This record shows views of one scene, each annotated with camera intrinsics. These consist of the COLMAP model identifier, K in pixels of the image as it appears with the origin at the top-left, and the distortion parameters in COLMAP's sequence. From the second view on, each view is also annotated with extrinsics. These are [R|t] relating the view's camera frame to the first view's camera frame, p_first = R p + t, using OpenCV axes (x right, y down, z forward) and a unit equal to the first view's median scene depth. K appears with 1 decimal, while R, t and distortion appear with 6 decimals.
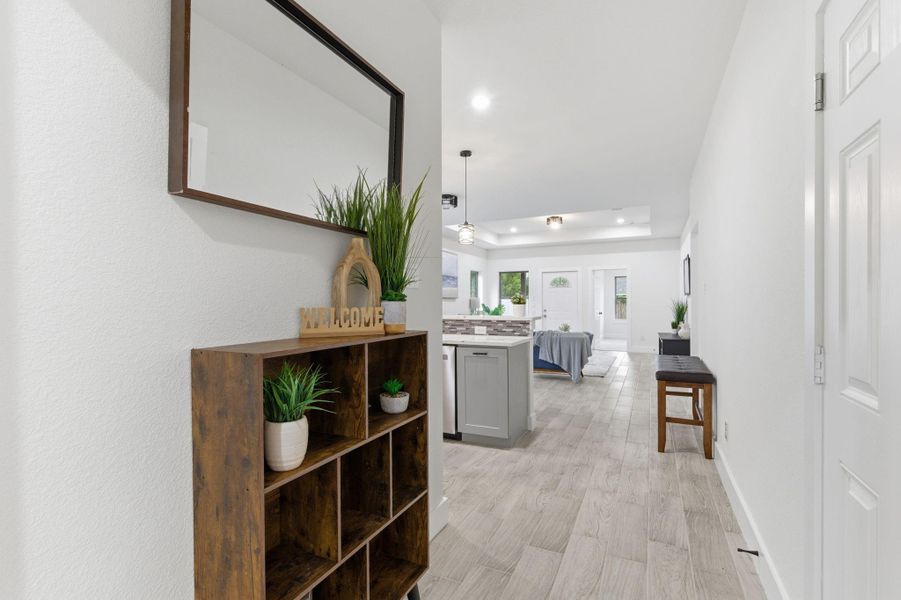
lens RADIAL K [[425.3, 0, 446.0], [0, 425.3, 301.8], [0, 0, 1]] dist [0.000565, -0.000039]
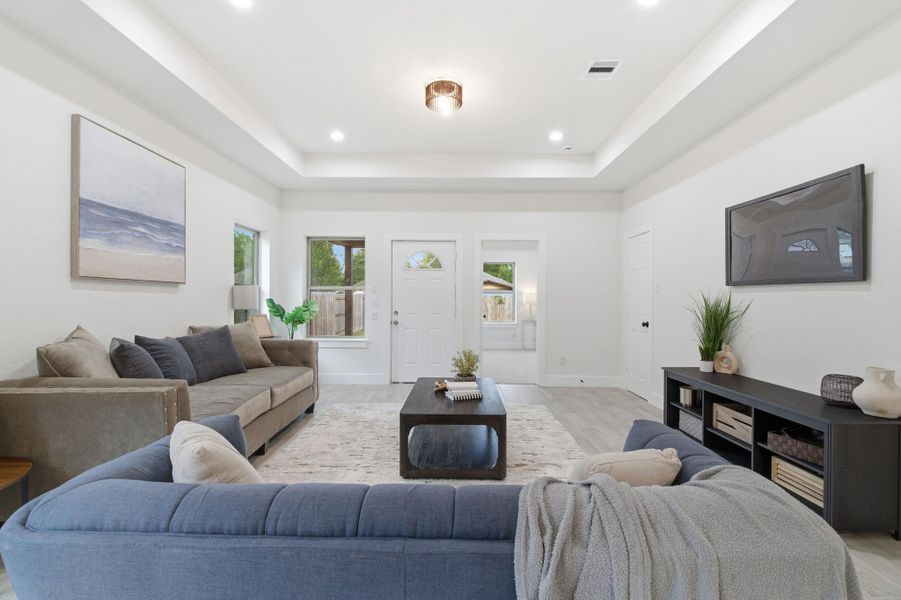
lens RADIAL K [[406.9, 0, 448.3], [0, 406.9, 300.2], [0, 0, 1]] dist [0.001419, -0.000135]
pose [[0.904976, 0.009607, 0.425353, 0.095676], [-0.013260, 0.999896, 0.005628, 0.001665], [-0.425255, -0.010733, 0.905010, 0.642389]]
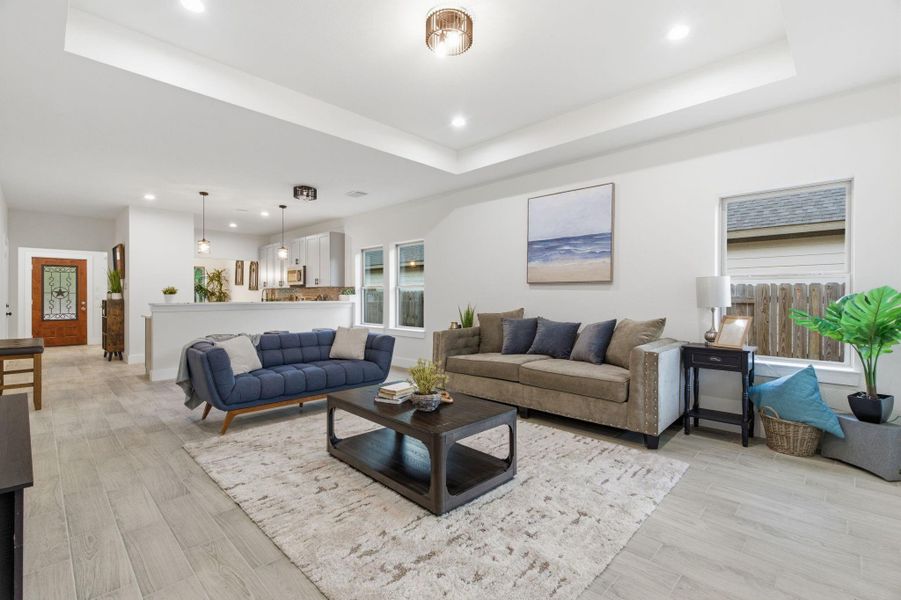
lens RADIAL K [[406.9, 0, 448.3], [0, 406.9, 300.2], [0, 0, 1]] dist [0.001419, -0.000135]
pose [[-0.322987, 0.014667, -0.946290, 0.537262], [0.004167, 0.999892, 0.014075, 0.005136], [0.946394, 0.000603, -0.323013, 1.089176]]
